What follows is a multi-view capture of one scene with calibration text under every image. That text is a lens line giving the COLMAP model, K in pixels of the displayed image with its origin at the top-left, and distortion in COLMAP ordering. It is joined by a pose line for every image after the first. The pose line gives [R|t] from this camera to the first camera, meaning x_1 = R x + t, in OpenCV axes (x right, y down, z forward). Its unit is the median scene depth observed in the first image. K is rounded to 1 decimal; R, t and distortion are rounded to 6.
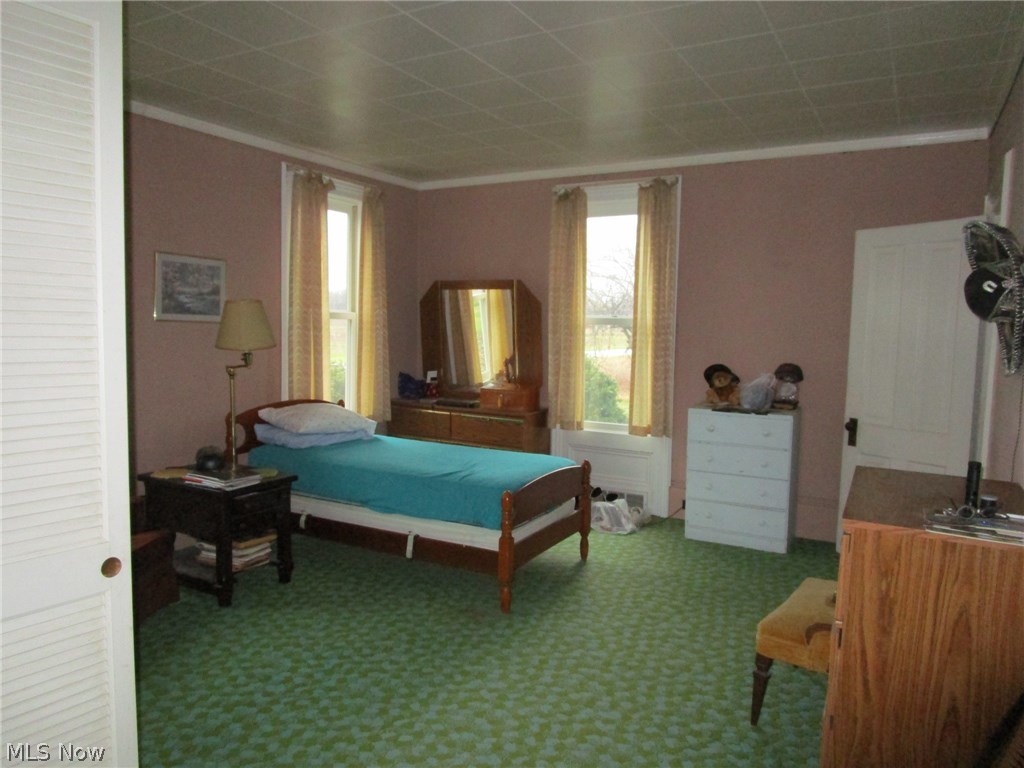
lens RADIAL K [[728.6, 0, 504.8], [0, 728.6, 386.3], [0, 0, 1]] dist [-0.032494, 0.006368]
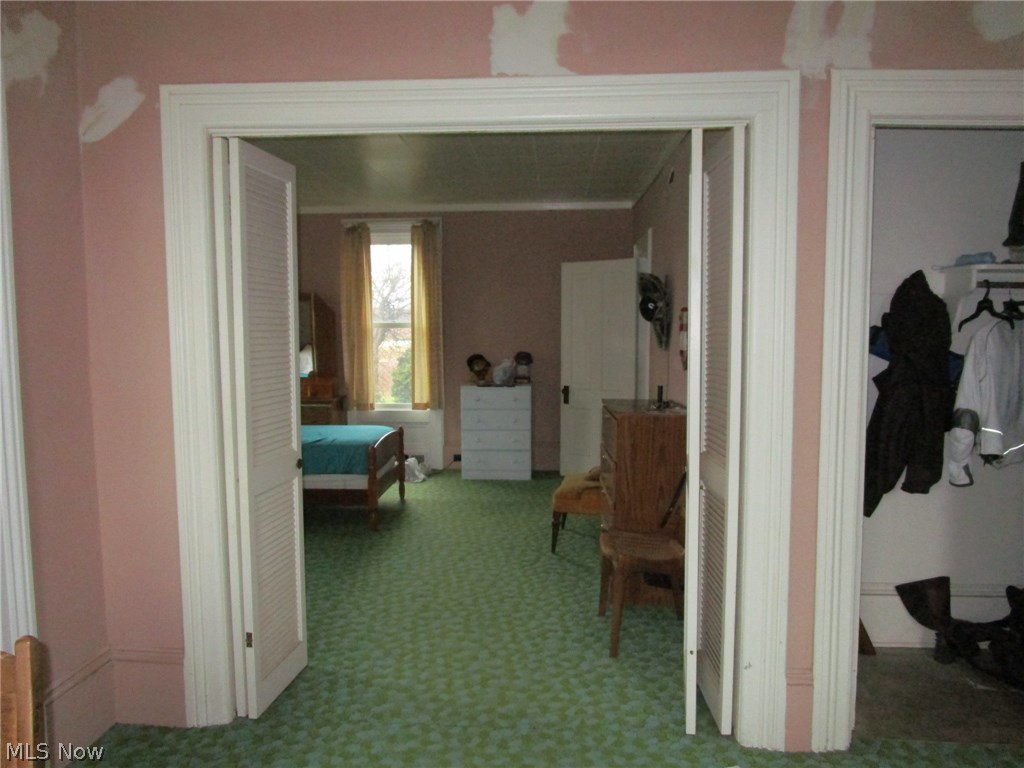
lens RADIAL K [[728.6, 0, 512.7], [0, 728.6, 385.4], [0, 0, 1]] dist [-0.032494, 0.006368]
pose [[0.896836, -0.057972, 0.438547, -0.262267], [0.057275, 0.998248, 0.014831, 0.012992], [-0.438639, 0.011817, 0.898586, -0.295015]]
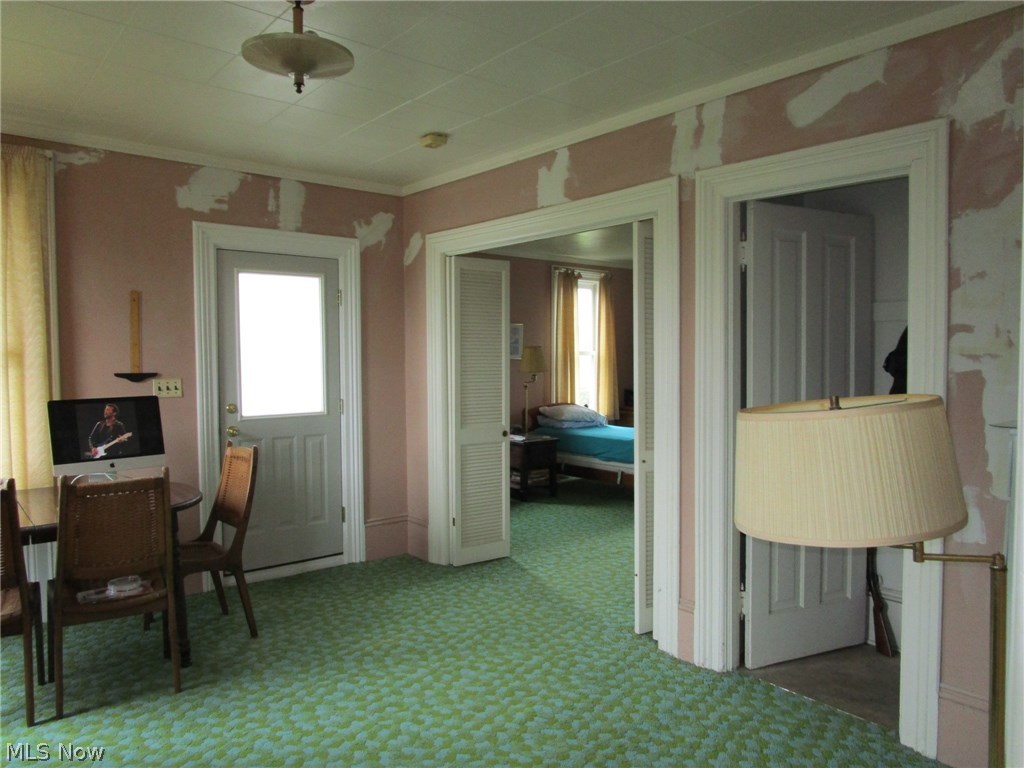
lens RADIAL K [[728.6, 0, 514.3], [0, 728.6, 375.0], [0, 0, 1]] dist [-0.032494, 0.006368]
pose [[0.940628, -0.017783, -0.338974, 0.190239], [-0.002837, 0.998180, -0.060240, 0.055195], [0.339428, 0.057625, 0.938865, -0.635284]]
